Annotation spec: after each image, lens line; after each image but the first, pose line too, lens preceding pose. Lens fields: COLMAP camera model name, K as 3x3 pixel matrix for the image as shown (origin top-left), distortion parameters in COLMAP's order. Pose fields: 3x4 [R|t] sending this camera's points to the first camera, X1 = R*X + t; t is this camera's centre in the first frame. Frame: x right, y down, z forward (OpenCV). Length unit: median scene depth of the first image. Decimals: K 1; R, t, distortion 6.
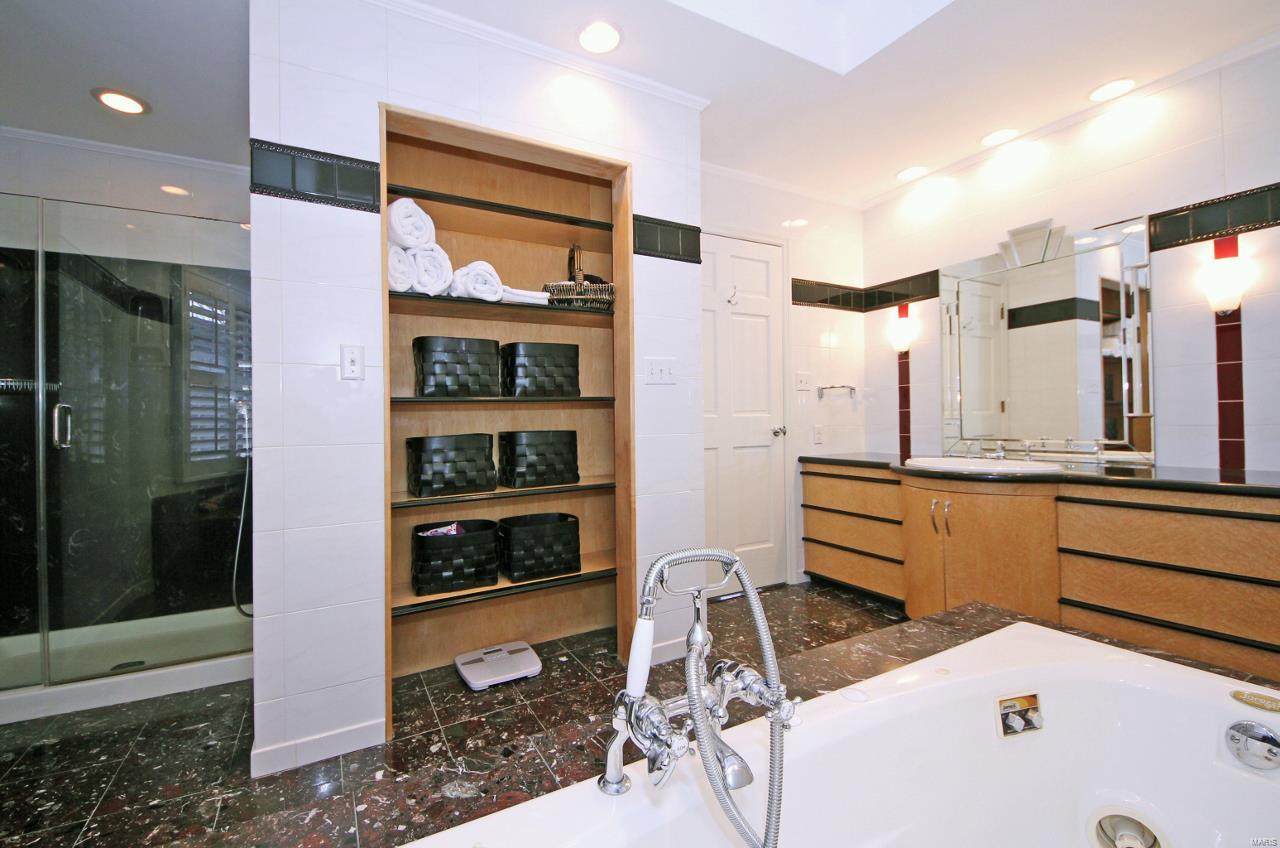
lens RADIAL K [[563.3, 0, 636.9], [0, 563.3, 419.0], [0, 0, 1]] dist [-0.005432, -0.000479]
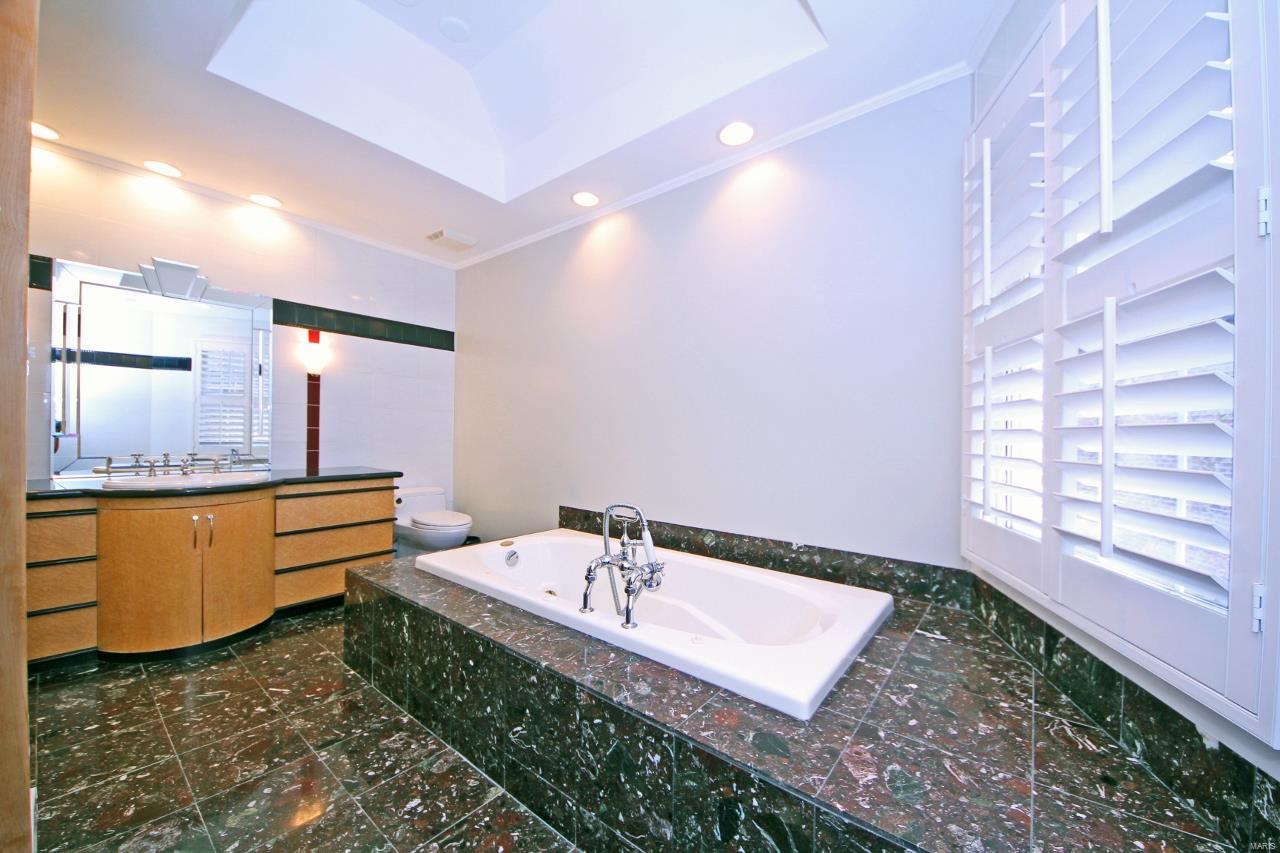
lens RADIAL K [[474.1, 0, 635.6], [0, 474.1, 432.2], [0, 0, 1]] dist [-0.000165, 0.000008]
pose [[-0.374580, 0.011401, 0.927124, -0.631130], [-0.011206, 0.999796, -0.016822, -0.005364], [-0.927127, -0.016690, -0.374376, 0.632488]]
